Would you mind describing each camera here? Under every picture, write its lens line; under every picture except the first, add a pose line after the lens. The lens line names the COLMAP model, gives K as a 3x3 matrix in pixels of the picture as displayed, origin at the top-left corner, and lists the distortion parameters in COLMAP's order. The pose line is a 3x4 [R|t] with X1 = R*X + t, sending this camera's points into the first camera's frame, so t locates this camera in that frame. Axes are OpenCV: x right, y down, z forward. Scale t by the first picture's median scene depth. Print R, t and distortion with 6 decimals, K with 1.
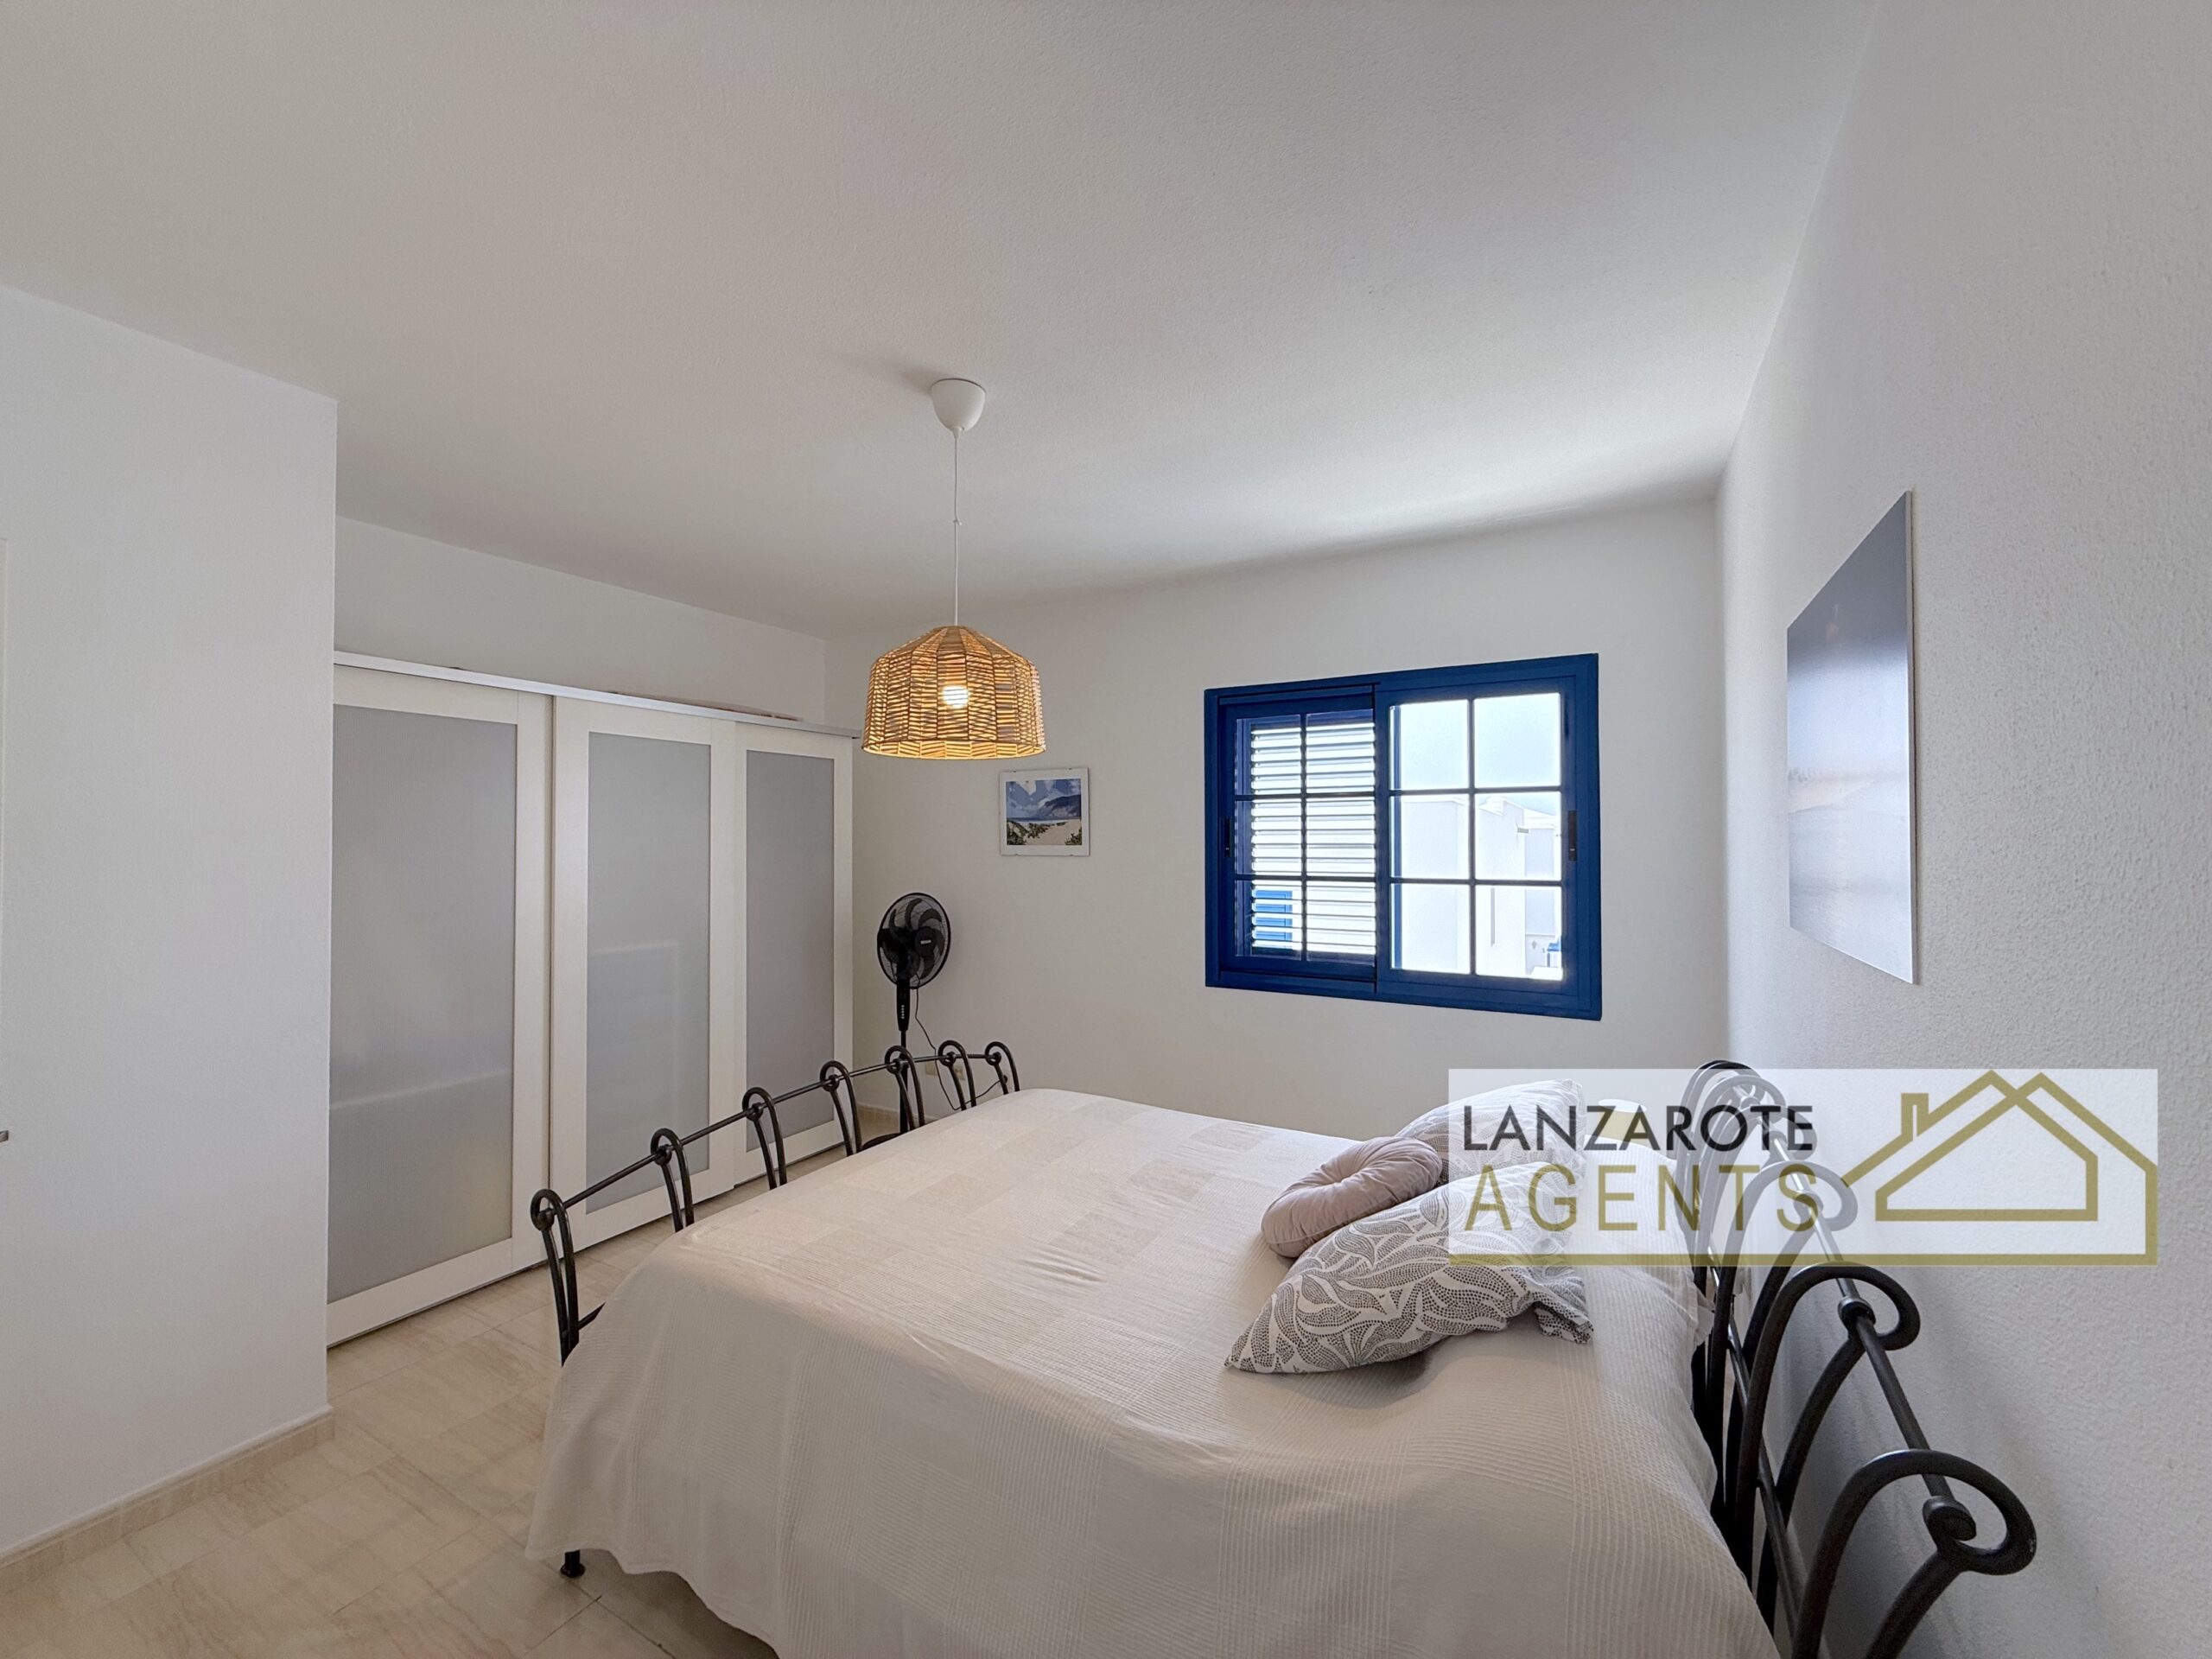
lens RADIAL K [[881.7, 0, 1106.0], [0, 881.7, 829.5], [0, 0, 1]] dist [-0.001522, 0.000608]
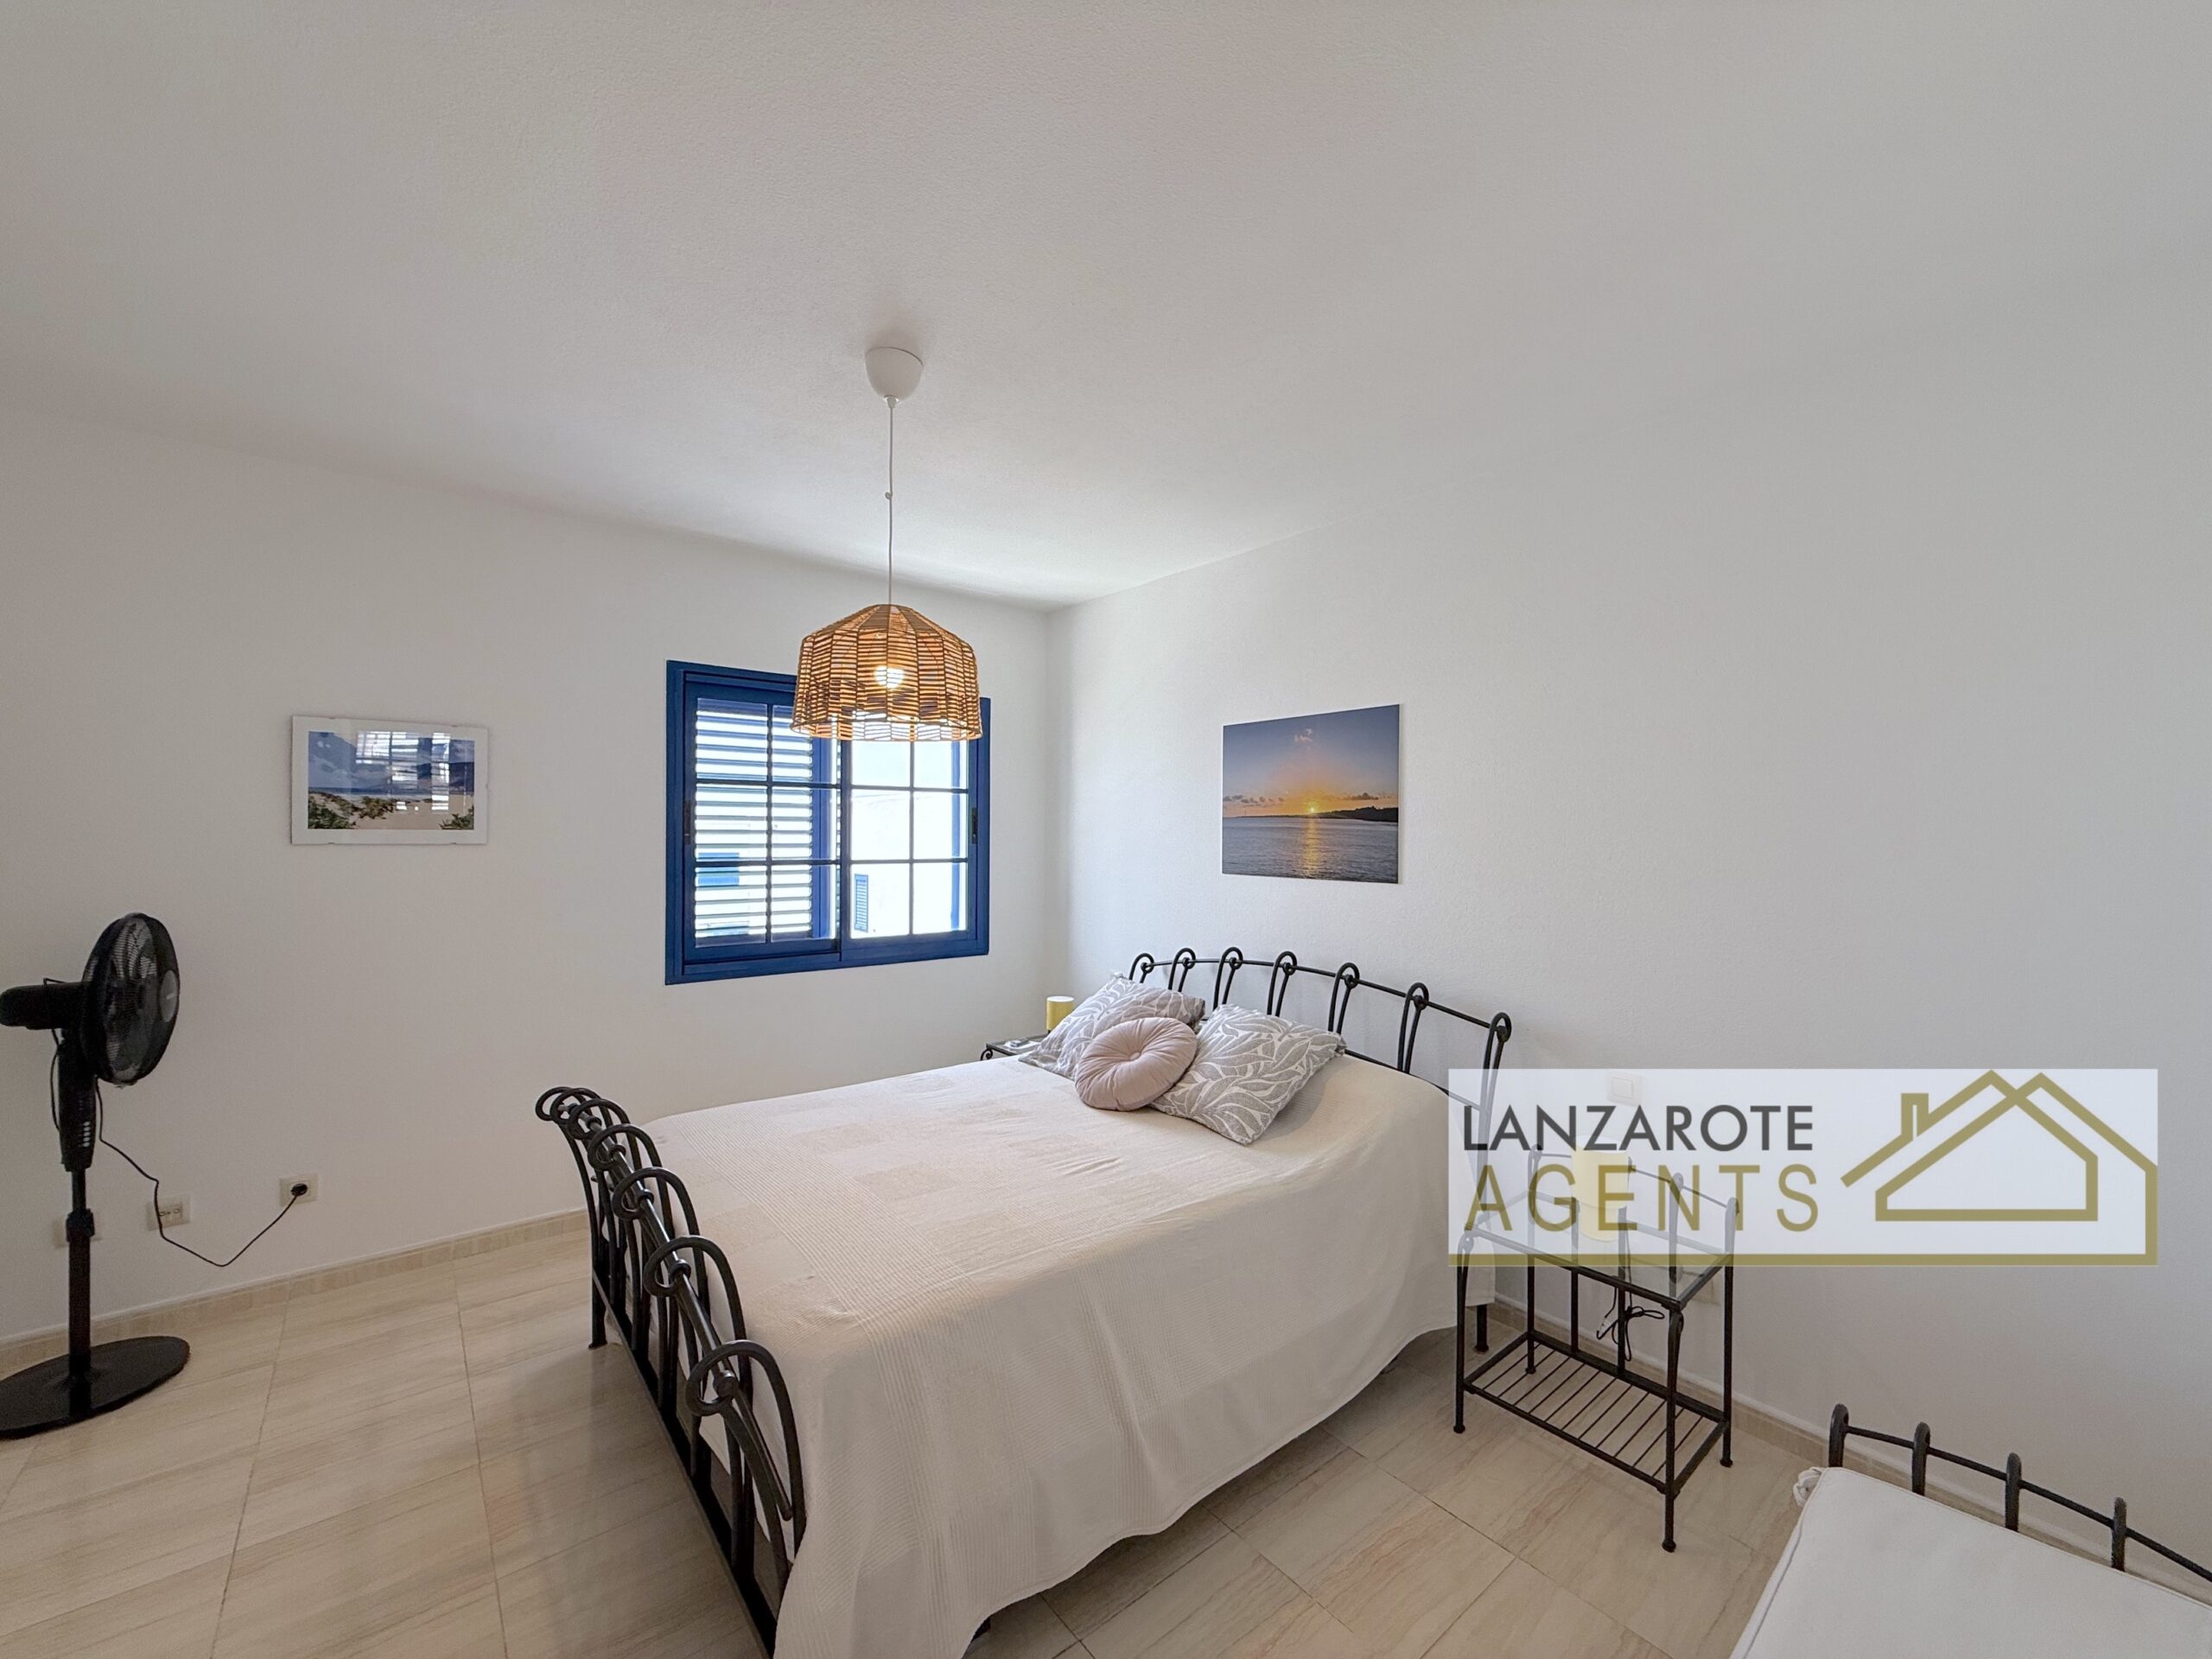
lens RADIAL K [[881.7, 0, 1106.0], [0, 881.7, 829.5], [0, 0, 1]] dist [-0.001522, 0.000608]
pose [[0.362518, 0.008169, 0.931941, -0.577575], [-0.020170, 0.999796, -0.000918, 0.007951], [-0.931759, -0.018464, 0.362608, 0.250036]]
